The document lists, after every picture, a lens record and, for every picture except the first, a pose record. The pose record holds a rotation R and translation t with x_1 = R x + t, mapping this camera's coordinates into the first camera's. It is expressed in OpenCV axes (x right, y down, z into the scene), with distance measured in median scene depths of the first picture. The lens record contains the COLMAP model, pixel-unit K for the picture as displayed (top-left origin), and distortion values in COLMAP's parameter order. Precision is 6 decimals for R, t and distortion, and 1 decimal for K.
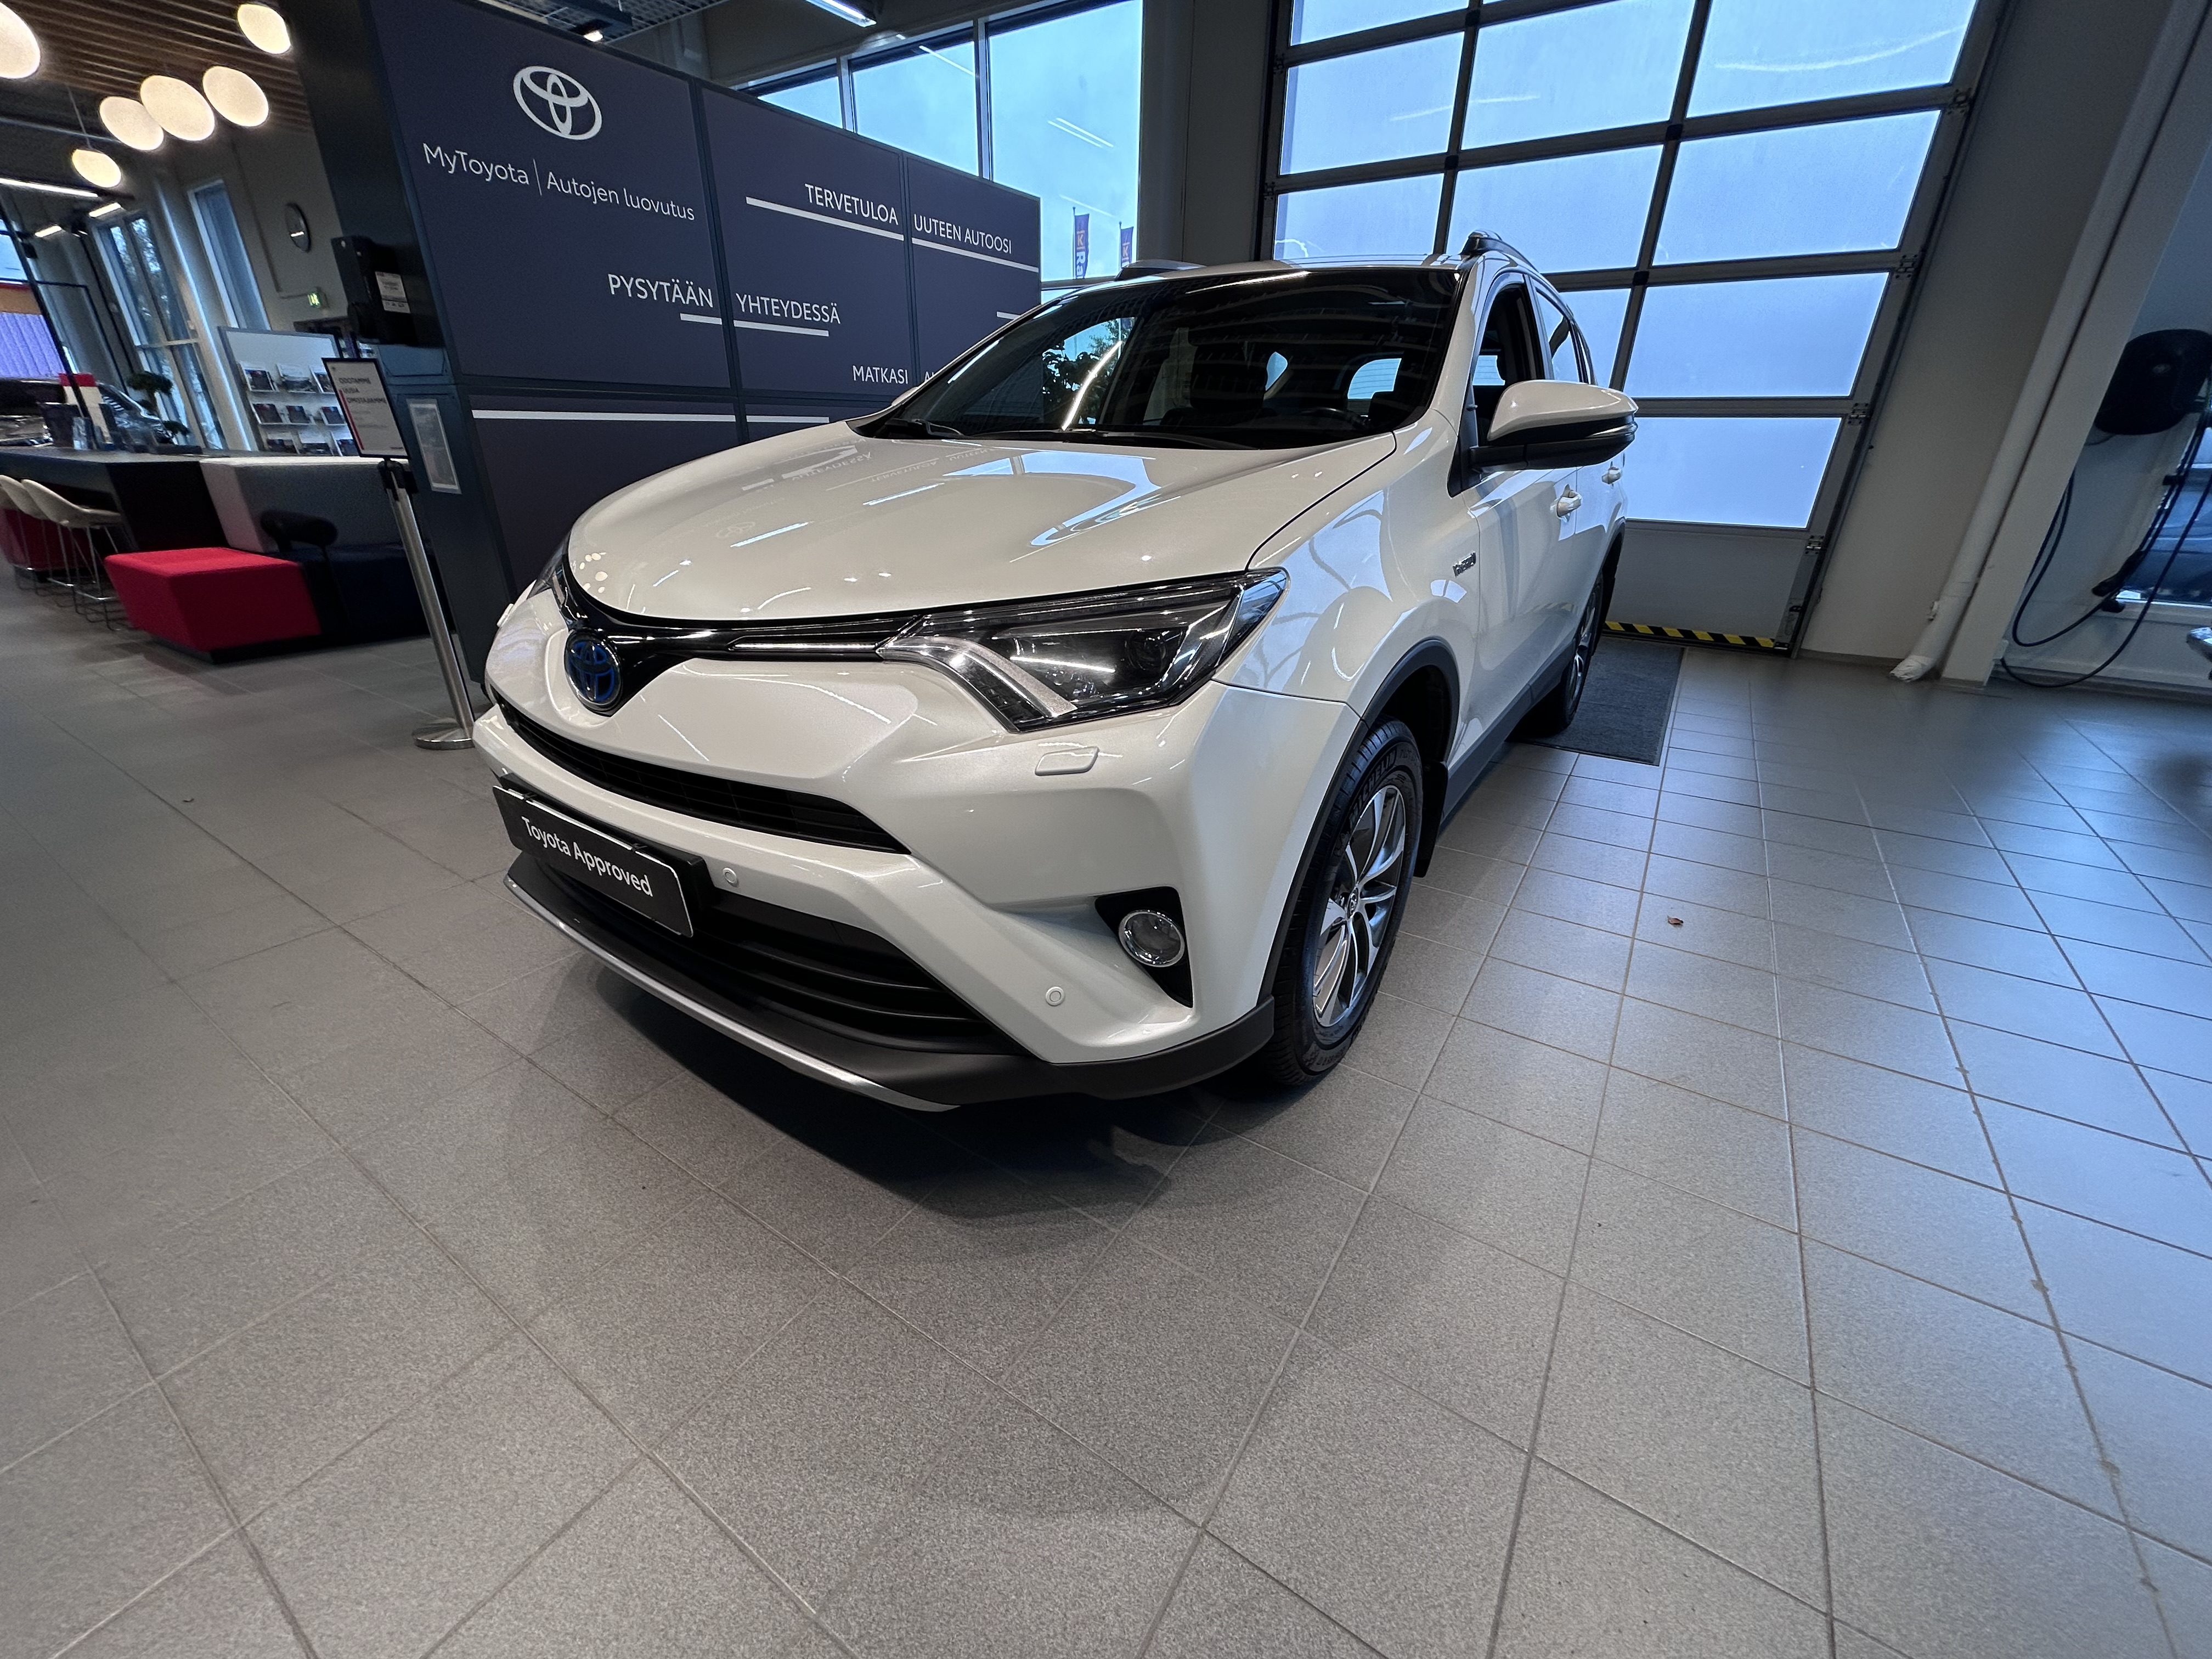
lens RADIAL K [[879.2, 0, 1109.8], [0, 879.2, 833.6], [0, 0, 1]] dist [-0.006093, 0.000232]
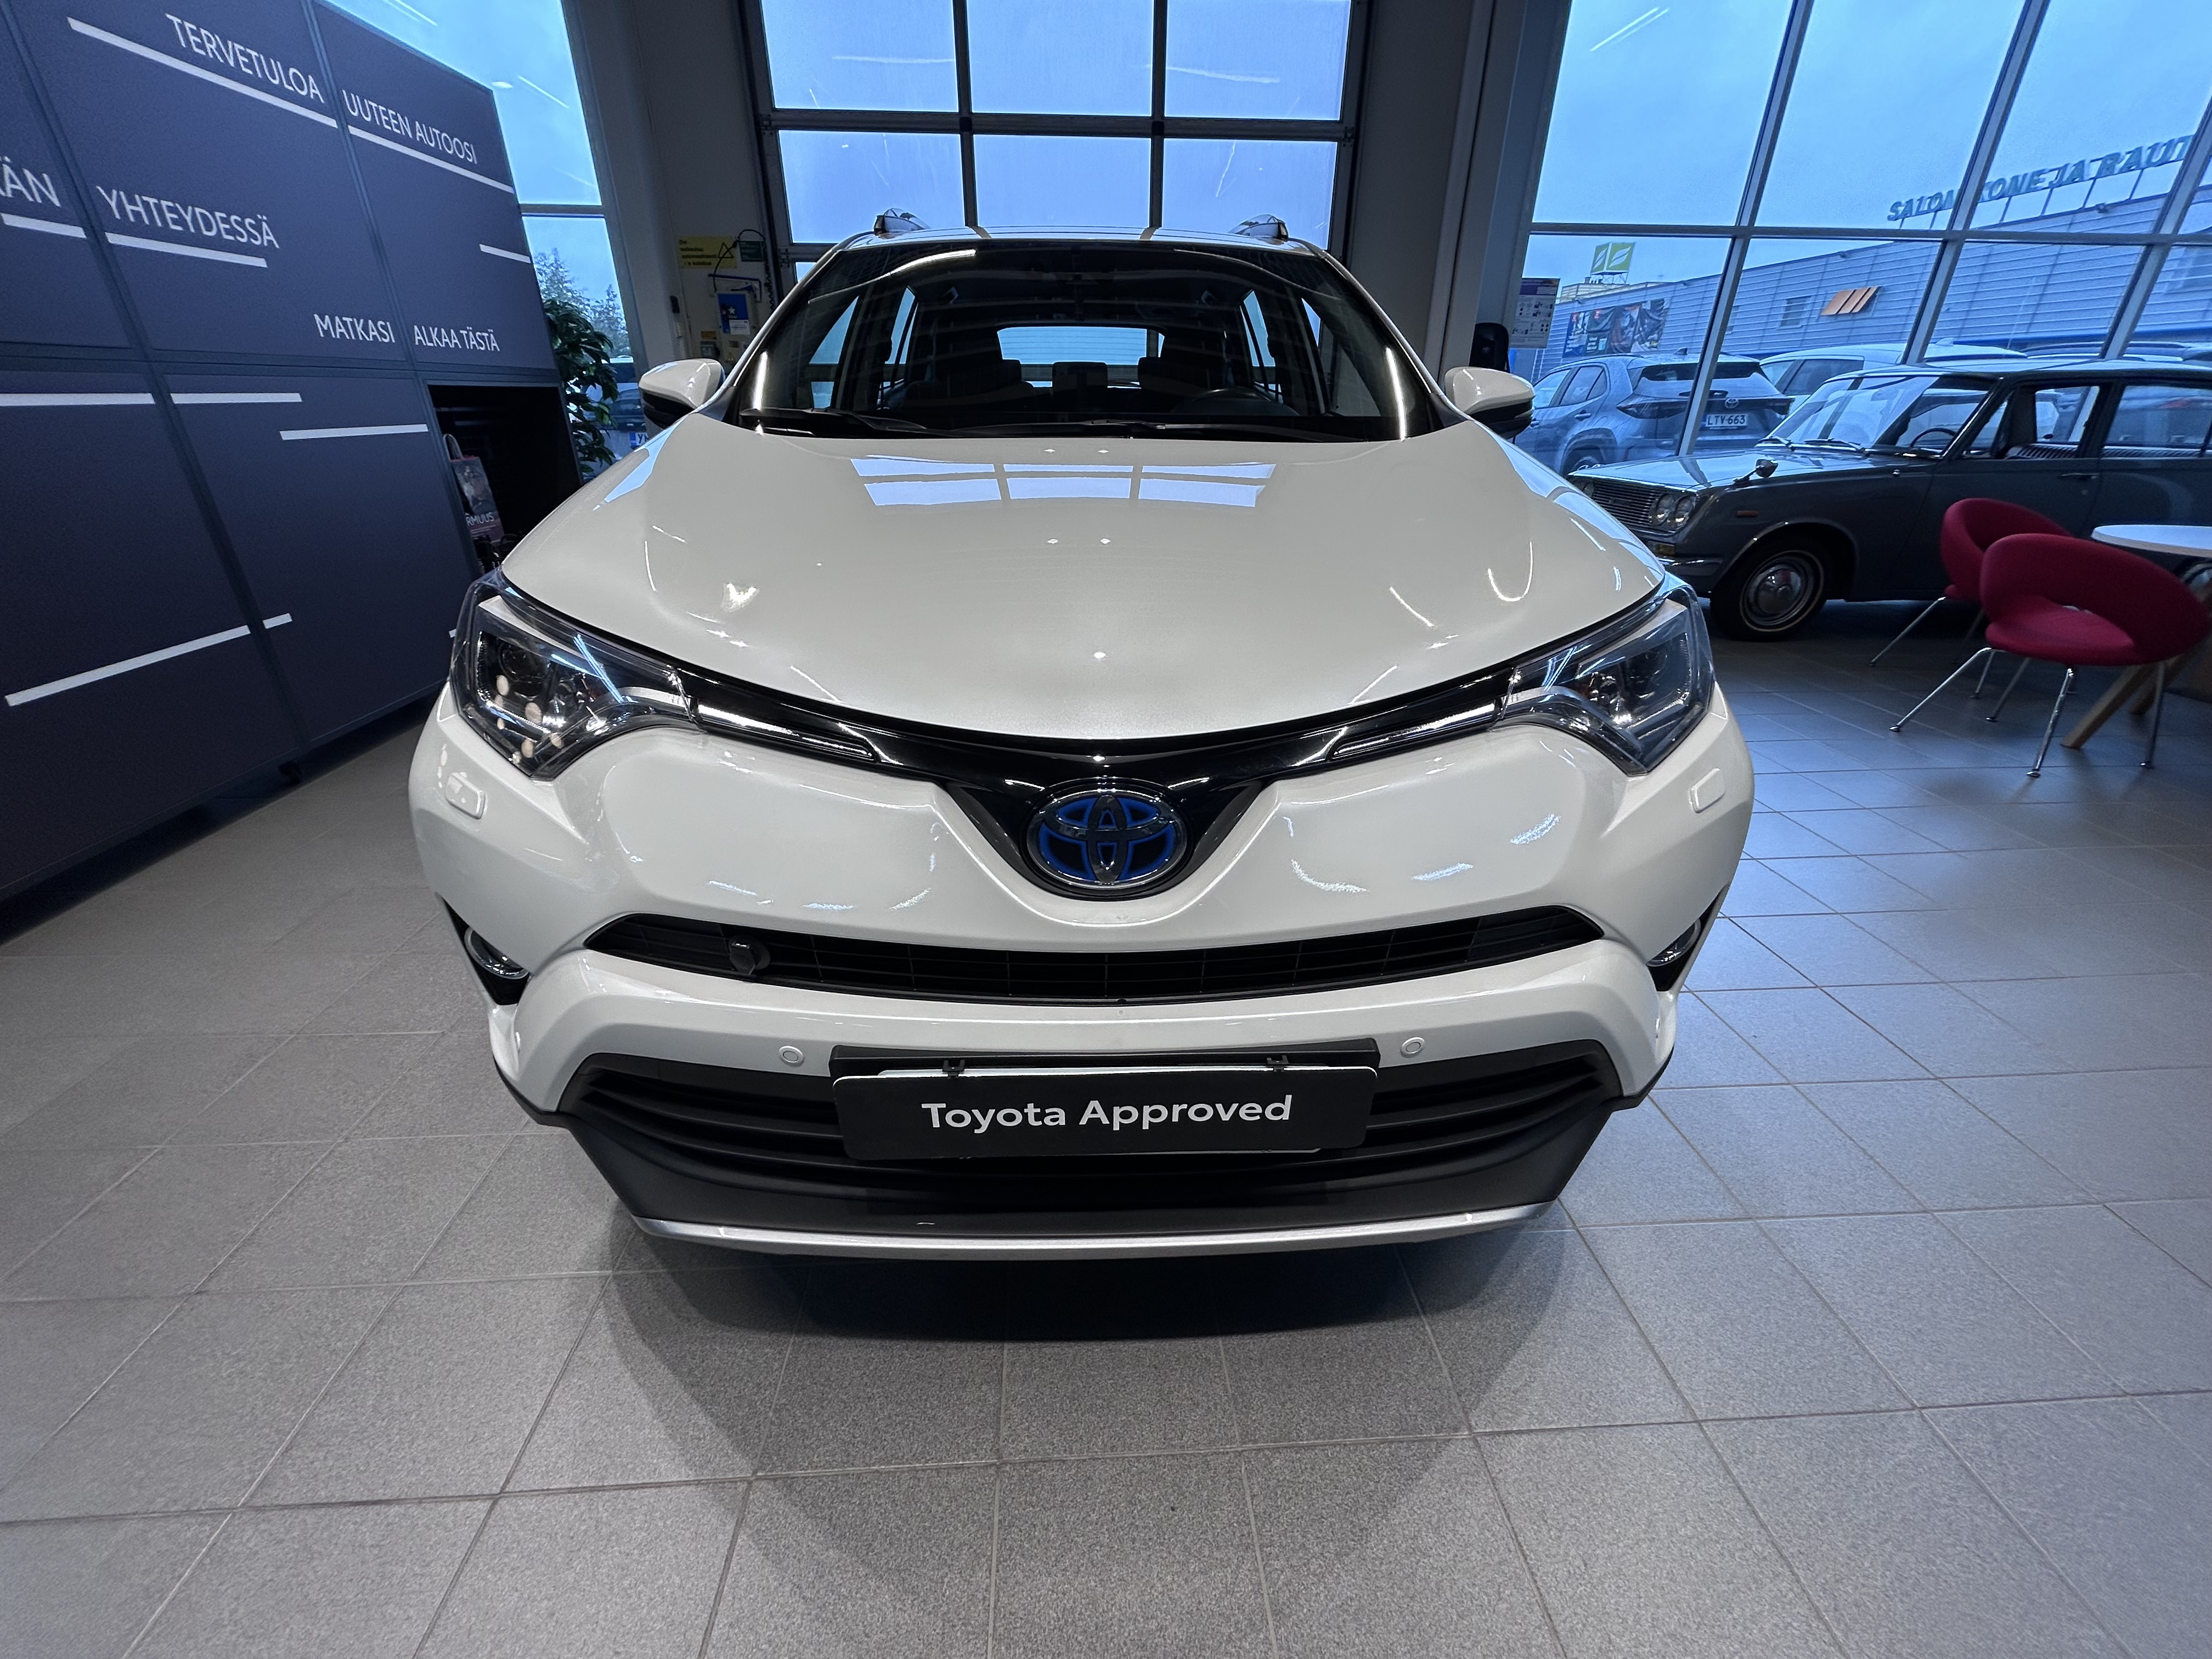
lens RADIAL K [[886.4, 0, 1100.6], [0, 886.4, 840.4], [0, 0, 1]] dist [-0.005736, 0.000185]
pose [[0.809783, -0.271928, 0.519911, -0.280348], [0.250349, 0.961540, 0.112984, -0.077690], [-0.530639, 0.038666, 0.846716, 0.136518]]
